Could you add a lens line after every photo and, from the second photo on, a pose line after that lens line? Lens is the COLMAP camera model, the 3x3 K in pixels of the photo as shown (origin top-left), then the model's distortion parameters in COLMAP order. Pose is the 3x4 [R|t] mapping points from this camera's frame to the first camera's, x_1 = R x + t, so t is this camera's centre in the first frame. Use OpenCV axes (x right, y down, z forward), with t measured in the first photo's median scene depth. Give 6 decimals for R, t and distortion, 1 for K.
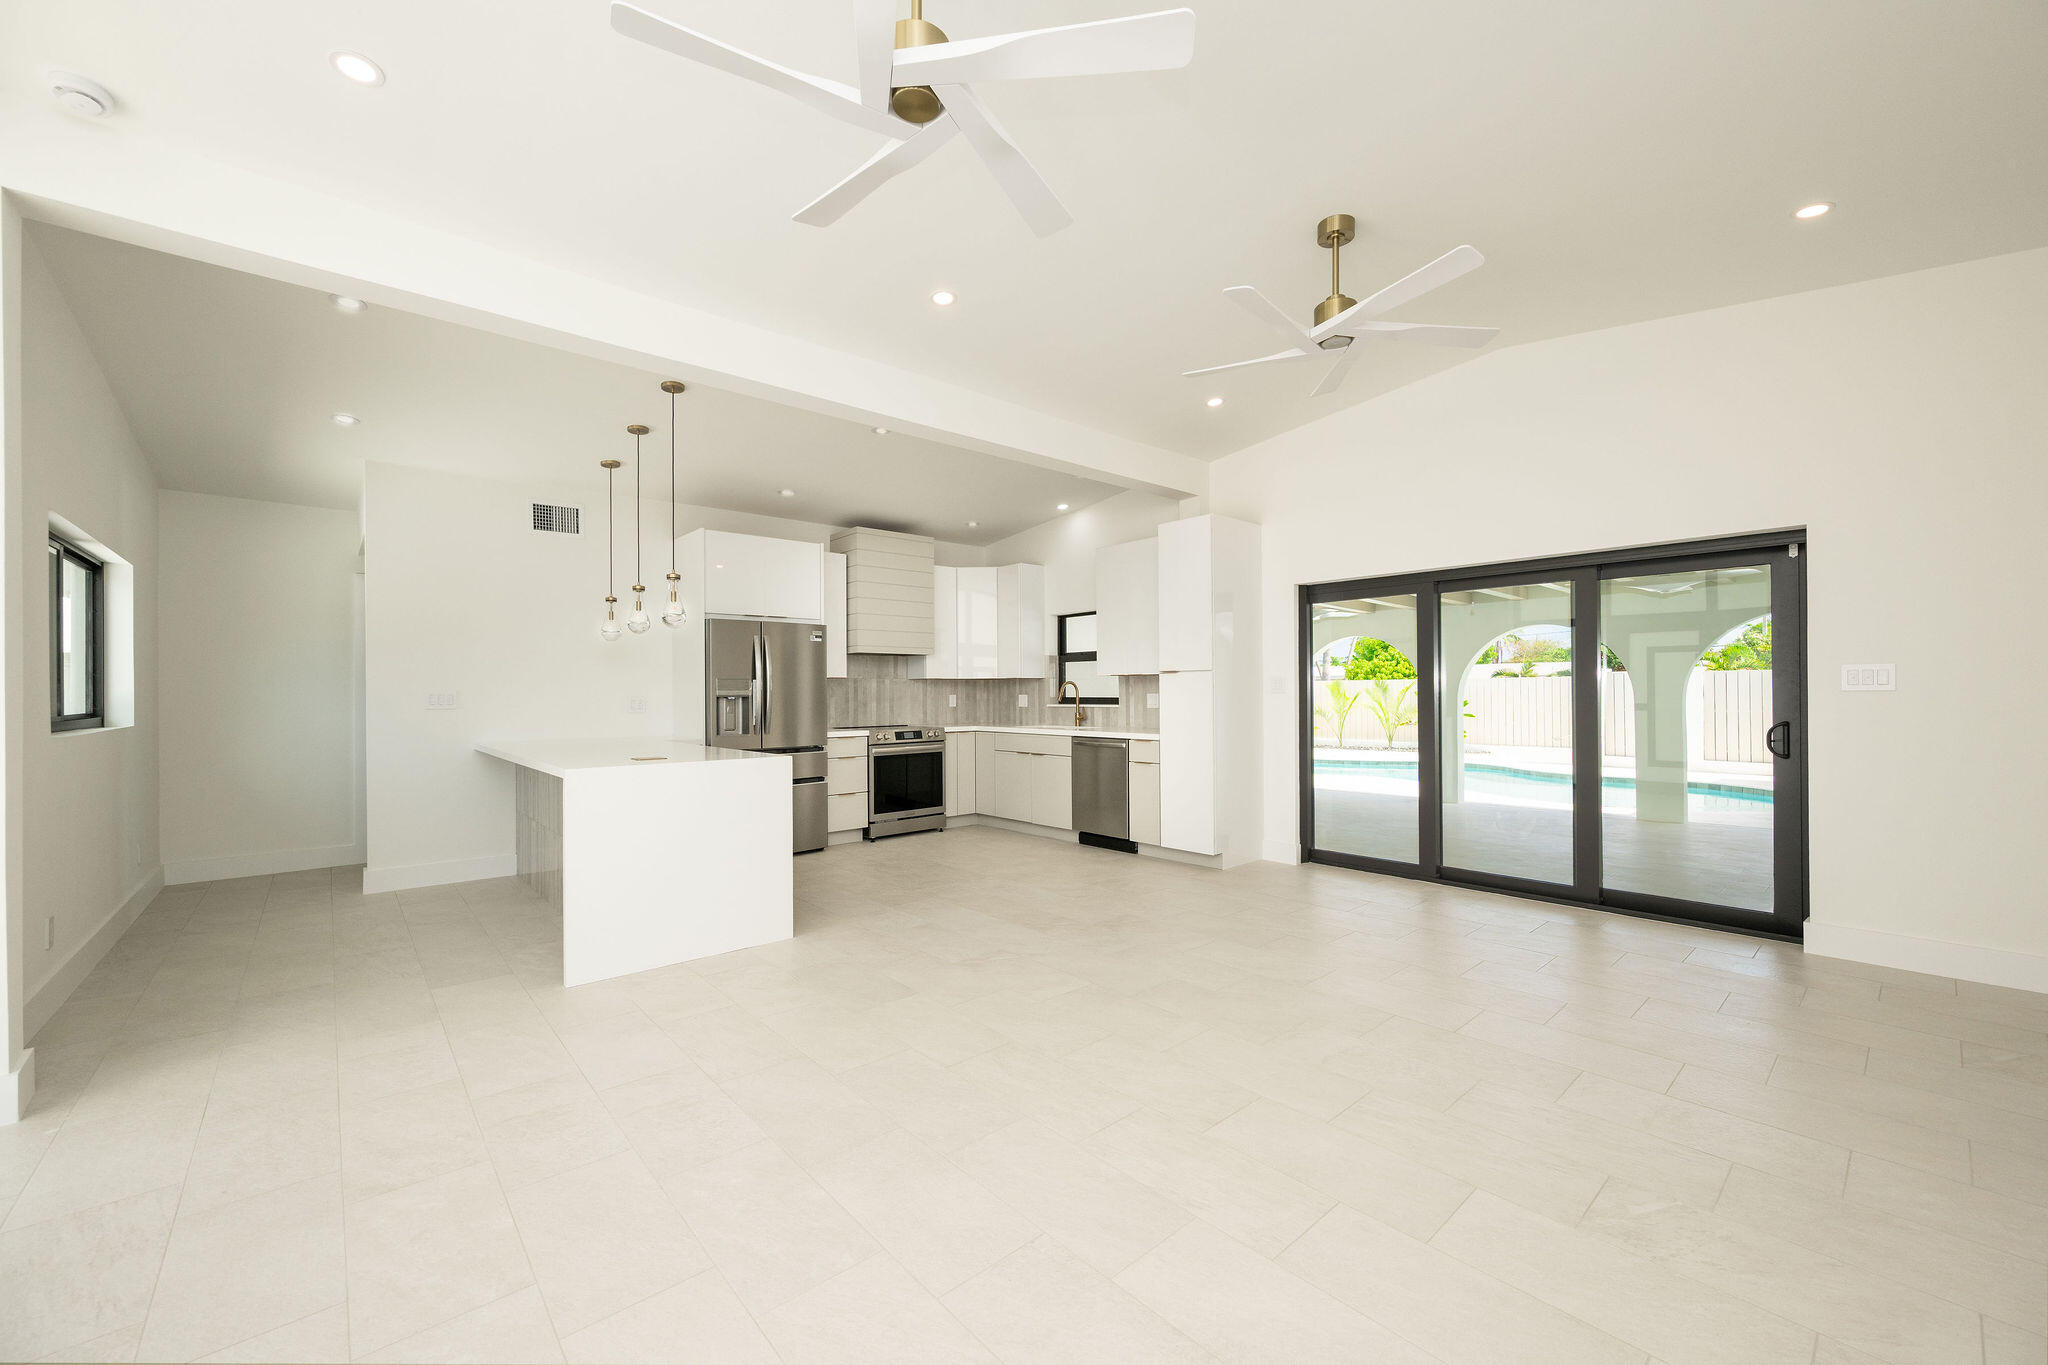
lens RADIAL K [[803.0, 0, 1026.9], [0, 803.0, 690.9], [0, 0, 1]] dist [-0.000497, -0.000014]
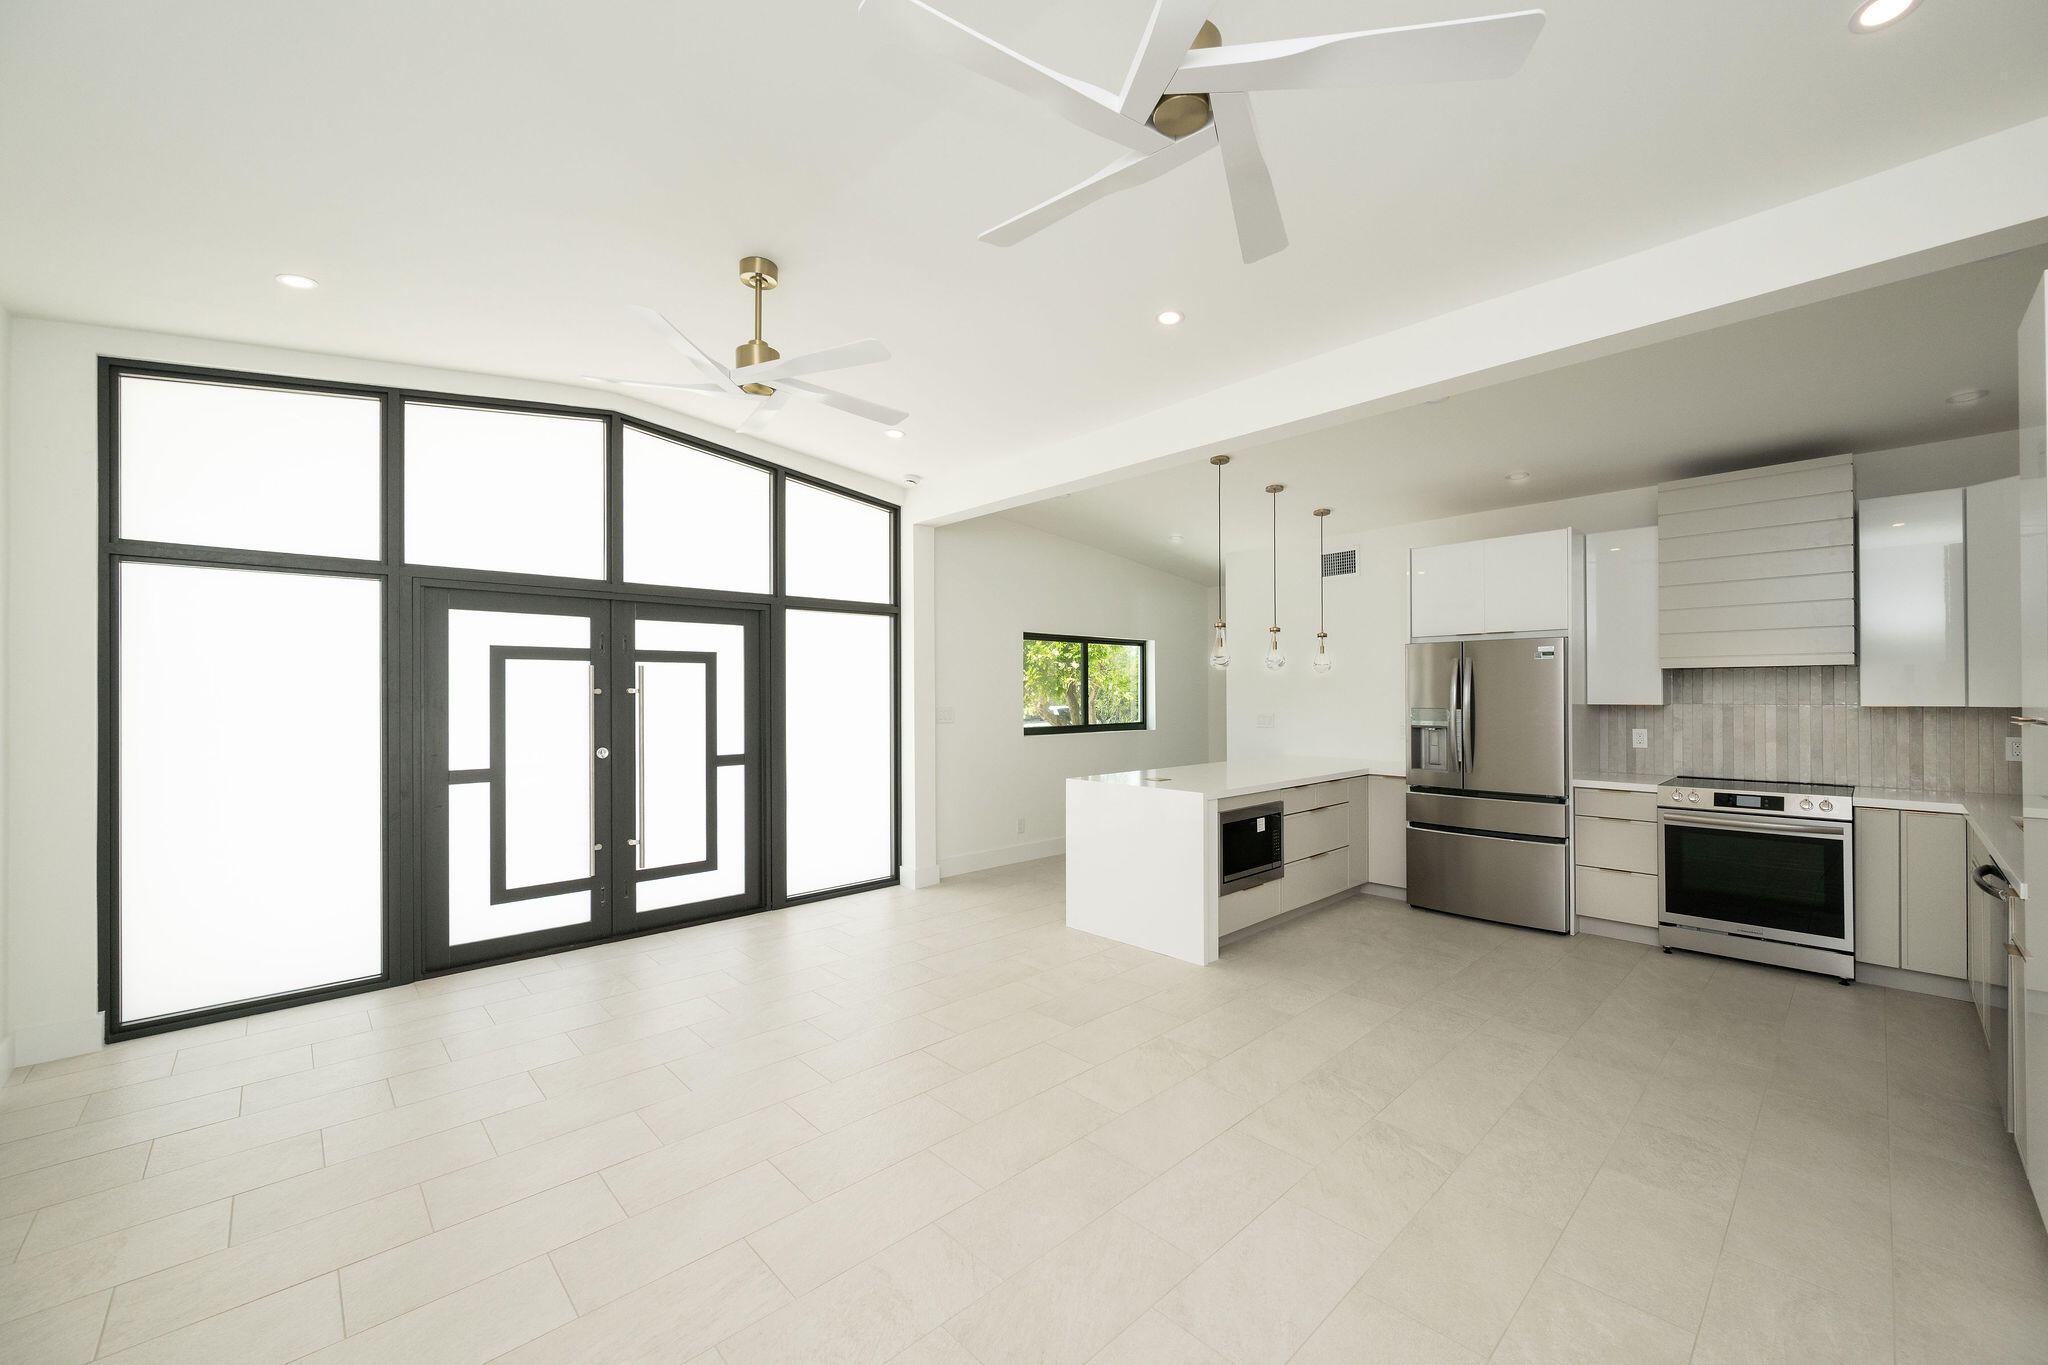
lens RADIAL K [[803.0, 0, 1026.9], [0, 803.0, 690.9], [0, 0, 1]] dist [-0.000497, -0.000014]
pose [[0.029346, 0.003488, -0.999563, 0.458742], [0.007175, 0.999967, 0.003700, -0.035843], [0.999544, -0.007281, 0.029320, 0.450158]]
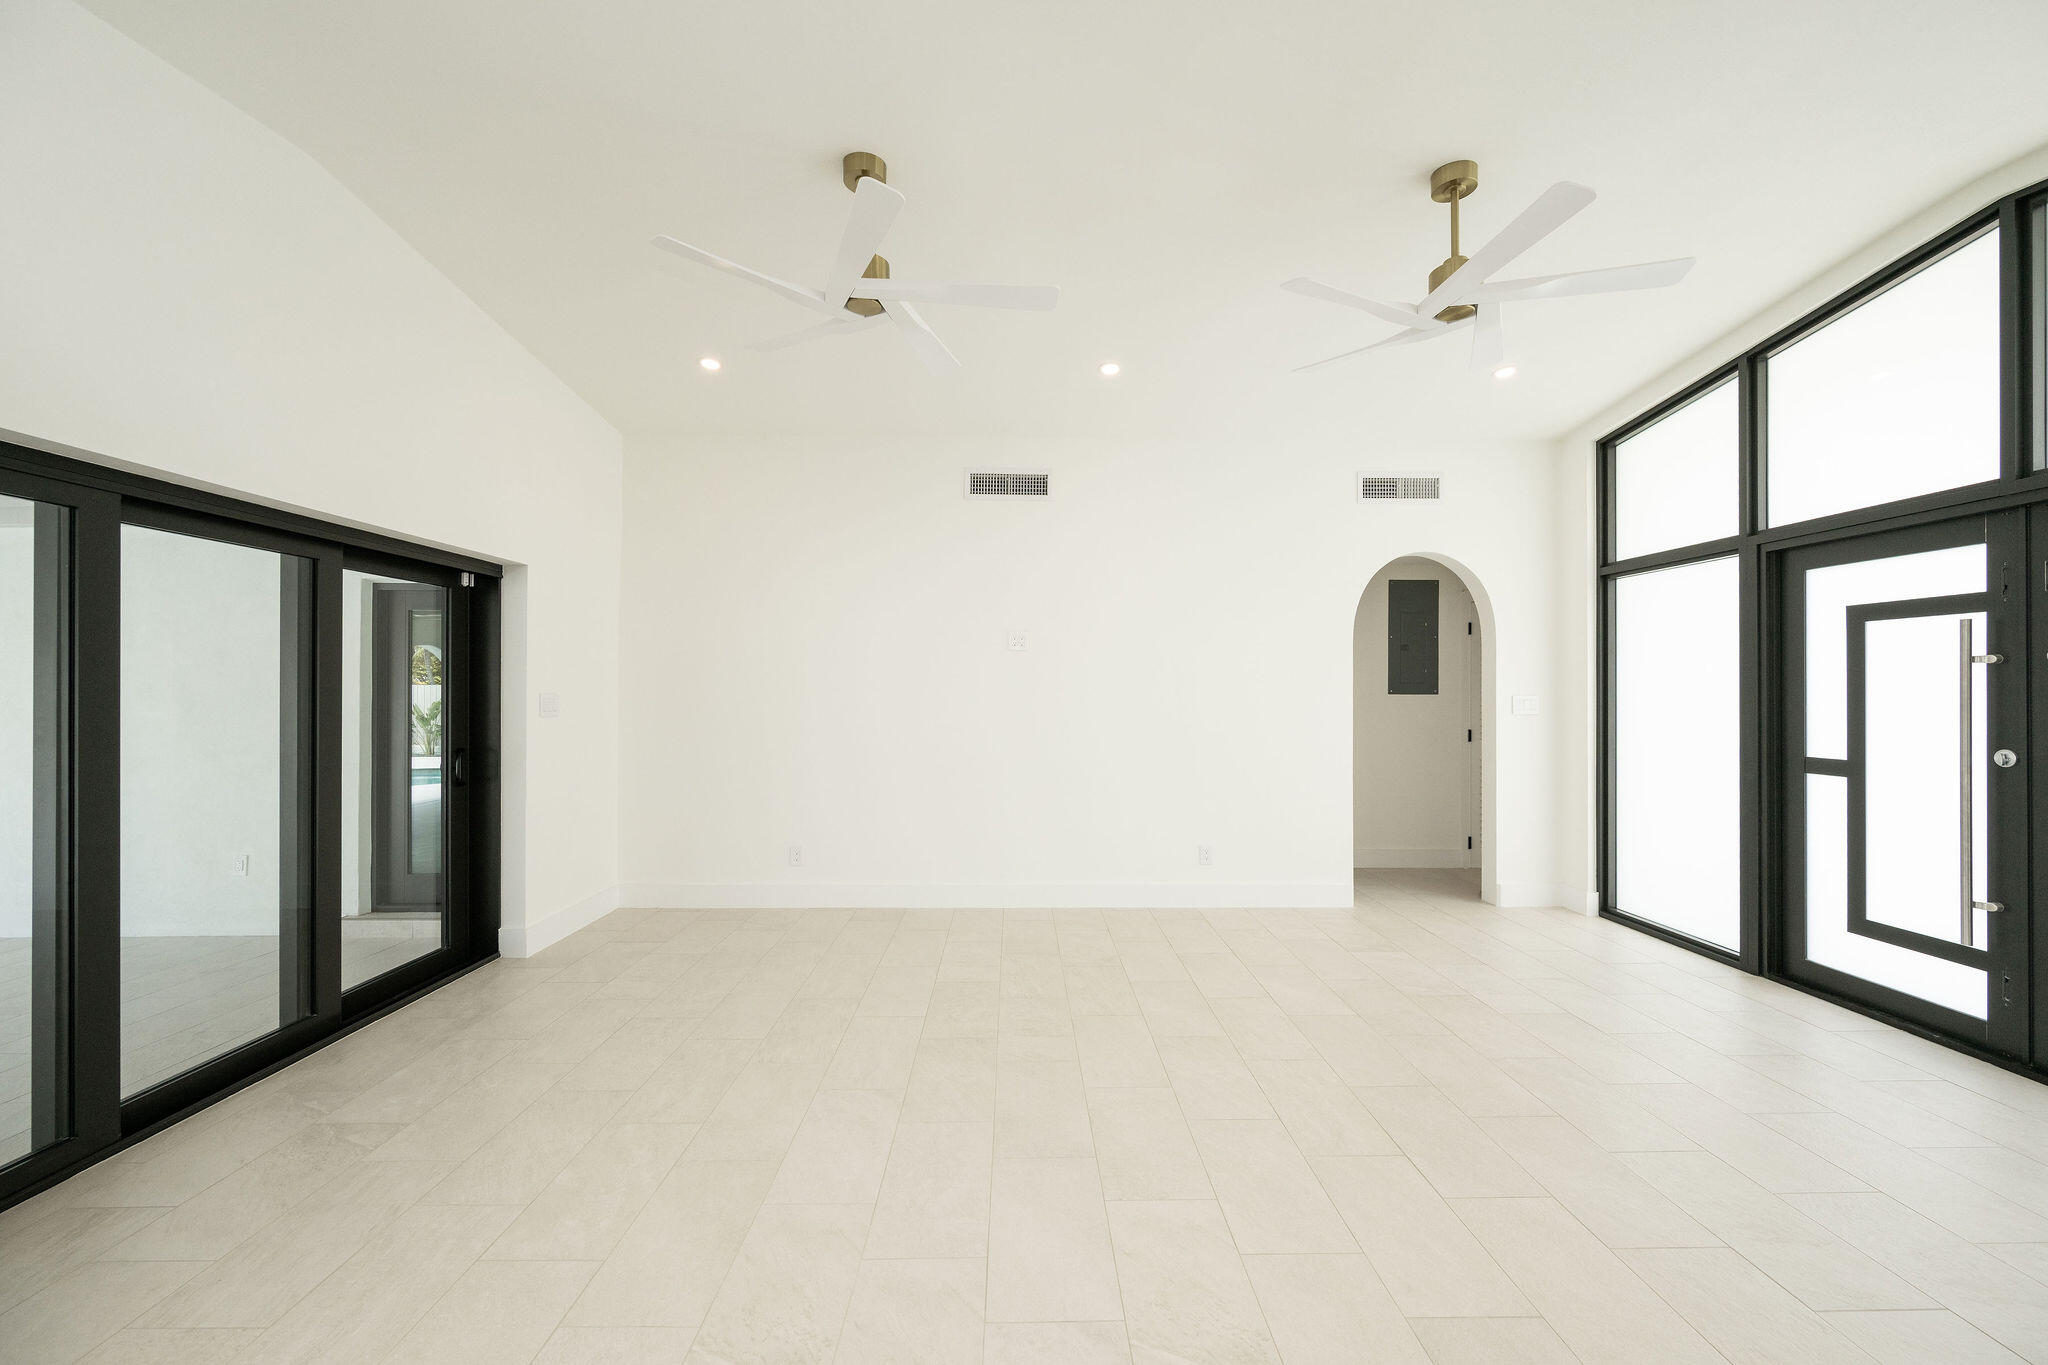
lens RADIAL K [[803.0, 0, 1026.9], [0, 803.0, 690.9], [0, 0, 1]] dist [-0.000497, -0.000014]
pose [[-0.760957, 0.007121, 0.648763, -0.141018], [0.001046, 0.999952, -0.009749, -0.013986], [-0.648801, -0.006739, -0.760928, 0.777280]]
